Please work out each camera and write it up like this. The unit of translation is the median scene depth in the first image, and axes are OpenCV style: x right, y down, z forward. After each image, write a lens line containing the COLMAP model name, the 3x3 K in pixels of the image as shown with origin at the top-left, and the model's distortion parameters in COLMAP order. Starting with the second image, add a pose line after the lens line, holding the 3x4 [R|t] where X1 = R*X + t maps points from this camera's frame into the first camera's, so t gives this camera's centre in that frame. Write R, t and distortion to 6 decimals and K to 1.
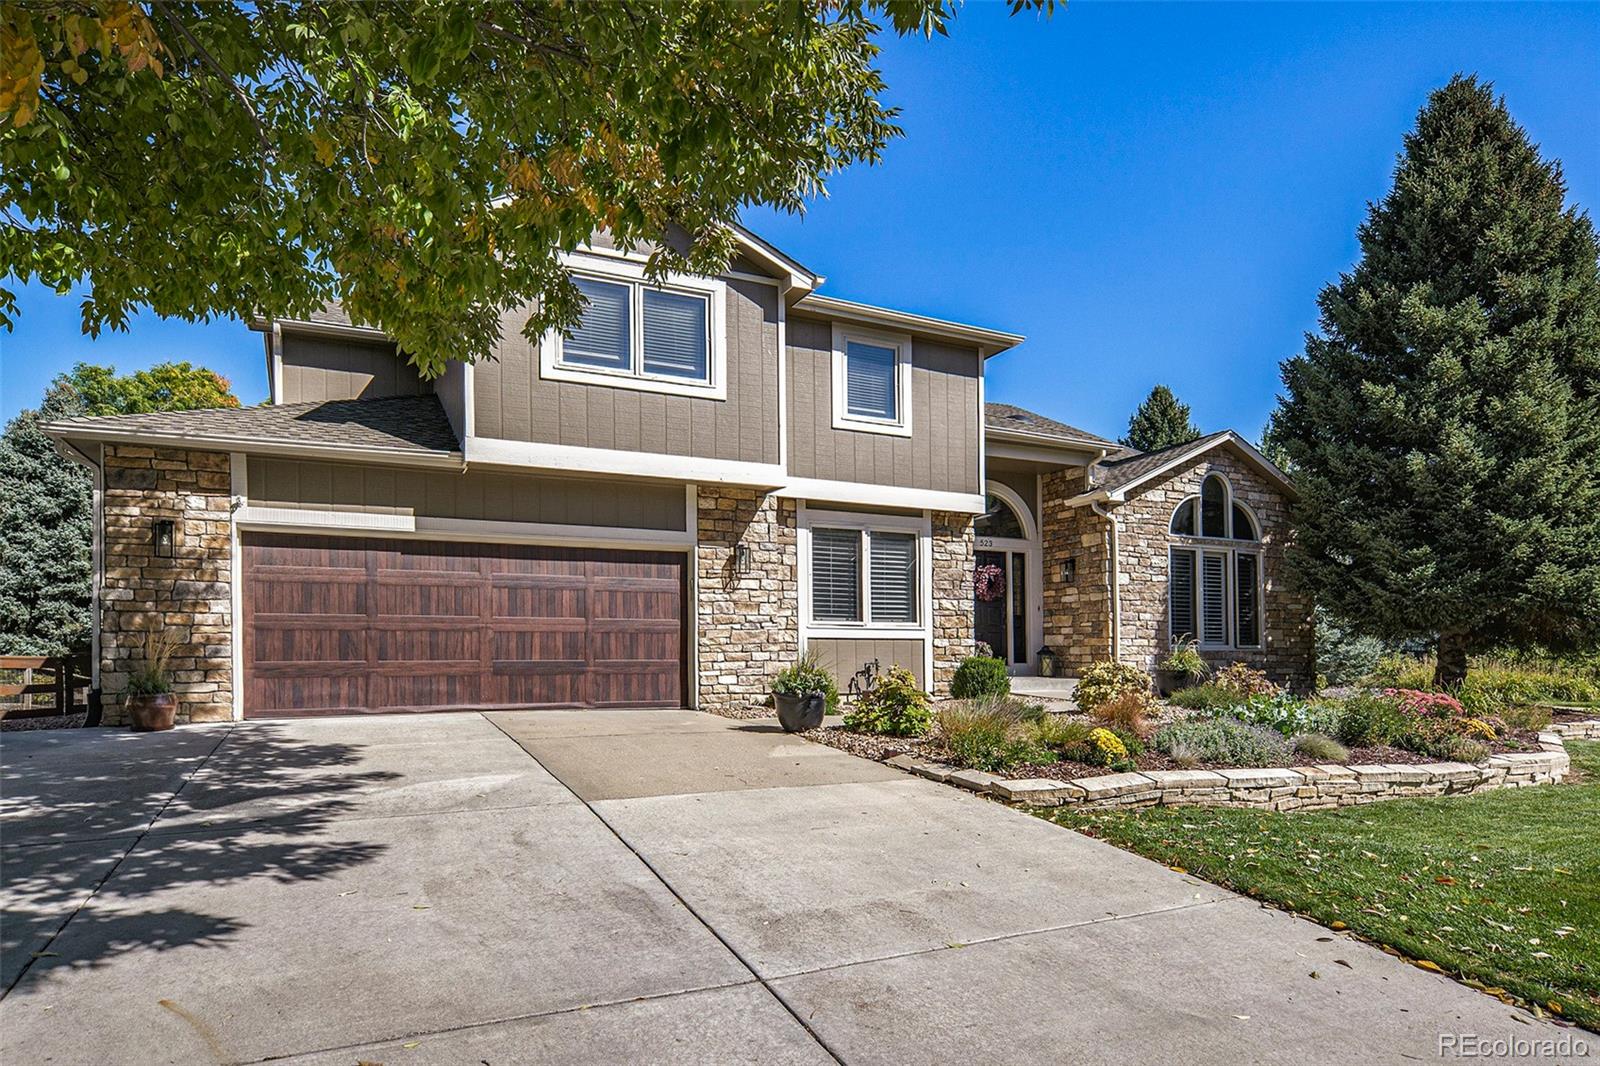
lens RADIAL K [[922.0, 0, 787.9], [0, 922.0, 699.1], [0, 0, 1]] dist [0.001080, 0.004089]
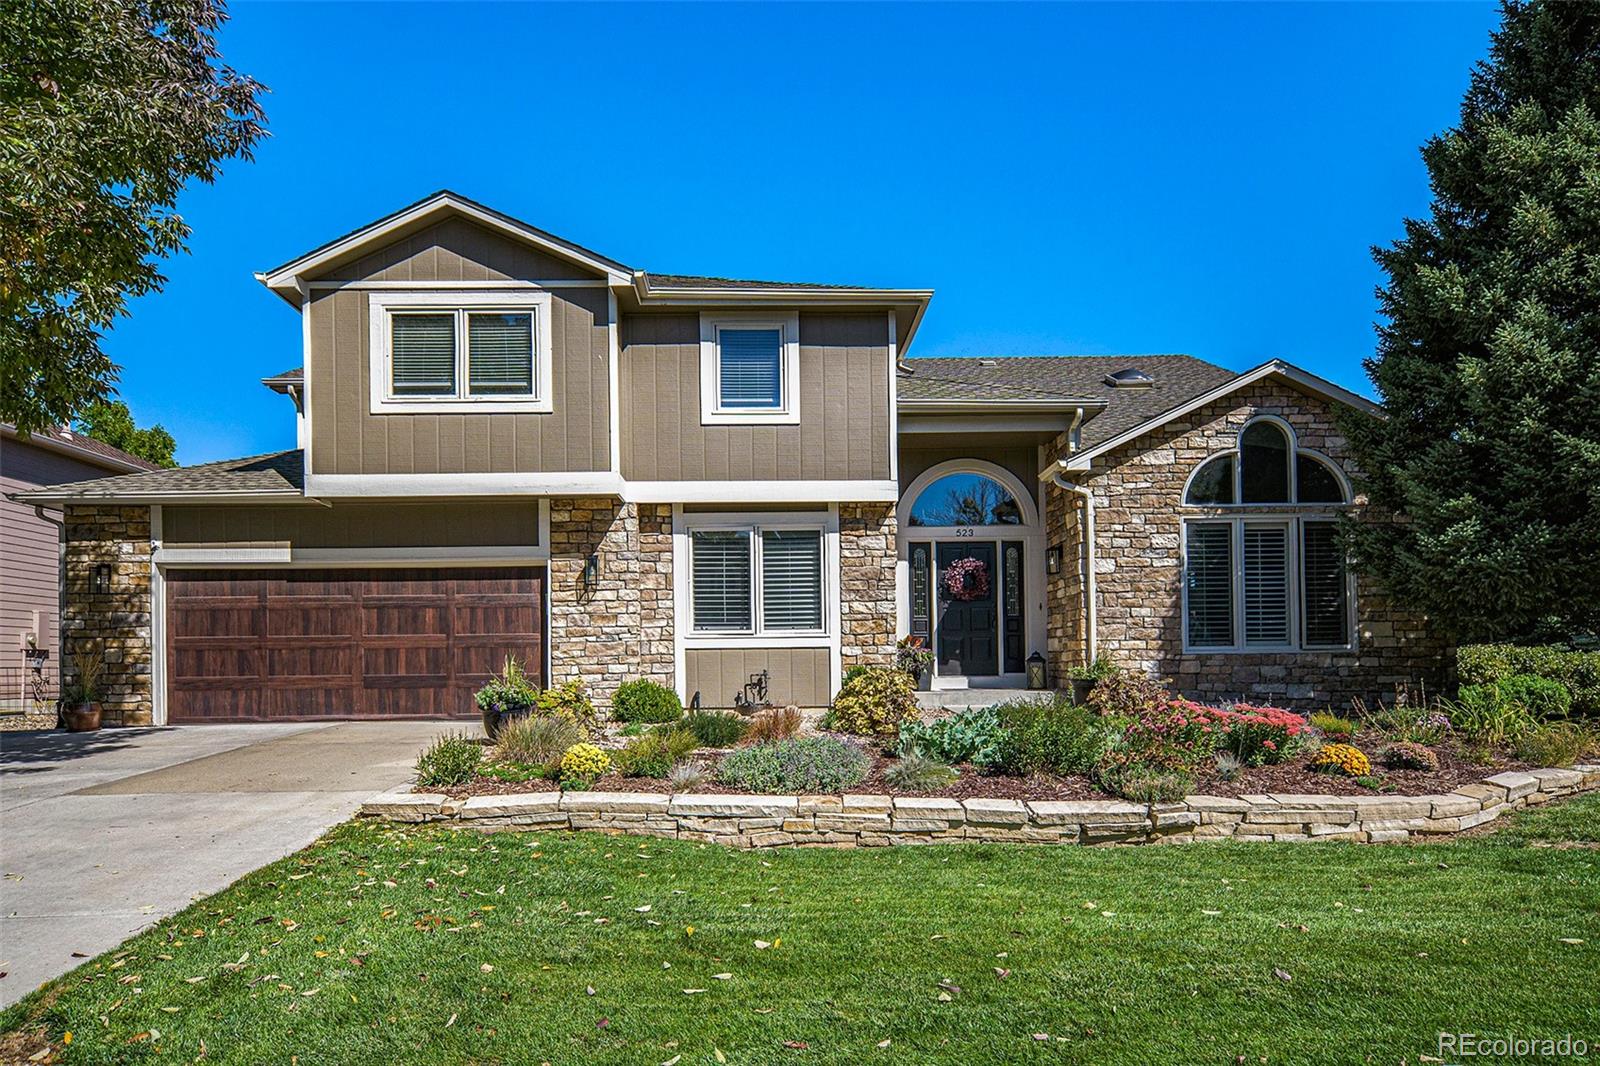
lens RADIAL K [[977.0, 0, 766.2], [0, 977.0, 709.3], [0, 0, 1]] dist [0.035583, -0.006193]
pose [[0.910472, 0.004700, -0.413545, 0.552644], [-0.007683, 0.999955, -0.005550, 0.001632], [0.413500, 0.008230, 0.910467, 0.123493]]
